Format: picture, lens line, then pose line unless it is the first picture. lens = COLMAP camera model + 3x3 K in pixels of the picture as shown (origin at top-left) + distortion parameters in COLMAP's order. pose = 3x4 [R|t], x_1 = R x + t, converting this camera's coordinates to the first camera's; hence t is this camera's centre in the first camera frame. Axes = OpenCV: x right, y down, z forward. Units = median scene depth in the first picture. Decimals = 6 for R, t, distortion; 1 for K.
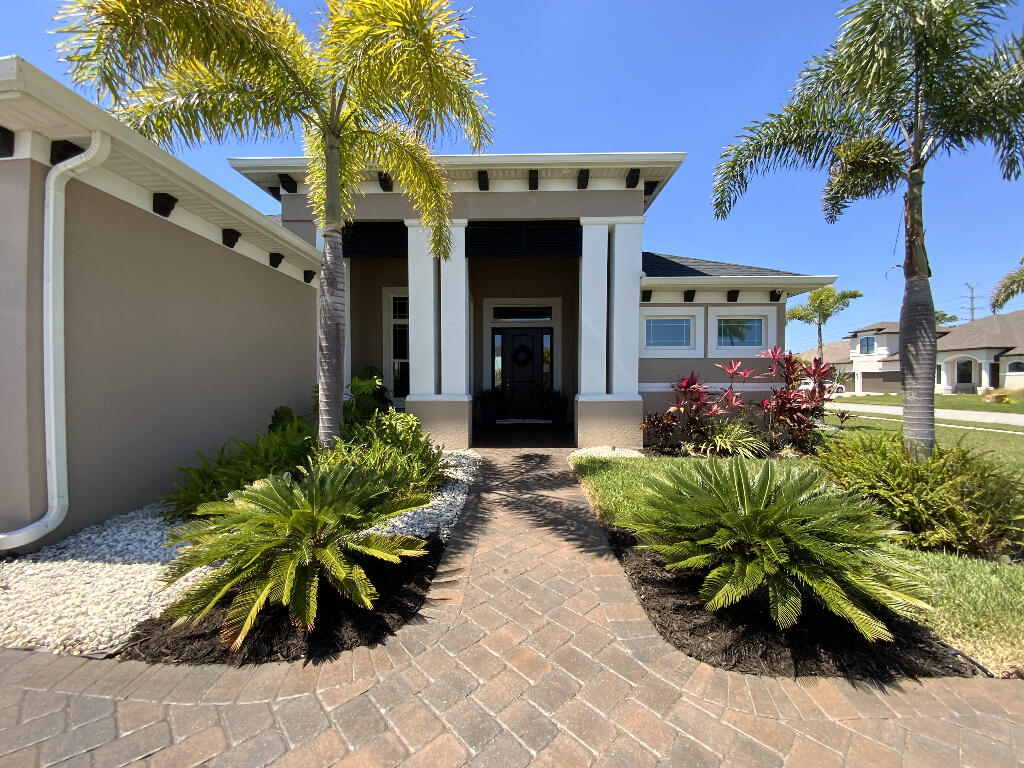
lens RADIAL K [[409.0, 0, 512.0], [0, 409.0, 384.0], [0, 0, 1]] dist [0.000918, -0.008665]
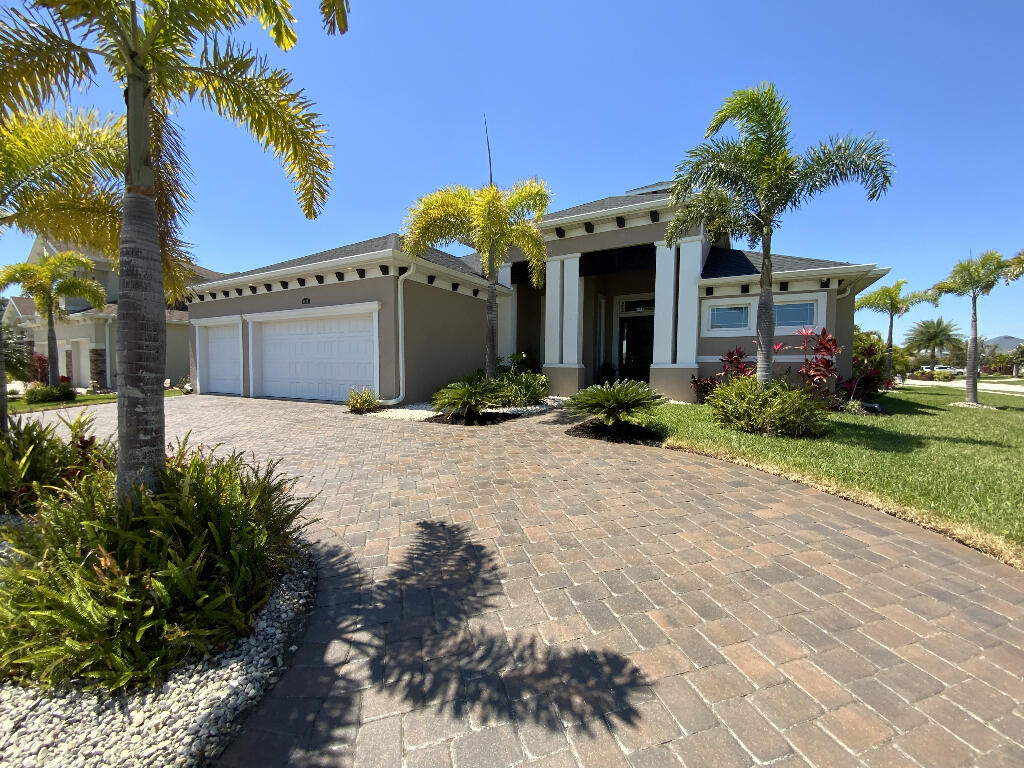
lens RADIAL K [[409.0, 0, 512.0], [0, 409.0, 384.0], [0, 0, 1]] dist [0.000918, -0.008665]
pose [[0.878029, 0.026883, -0.477852, 0.426765], [-0.011320, 0.999308, 0.035420, 0.051757], [0.478474, -0.025690, 0.877726, -0.527878]]
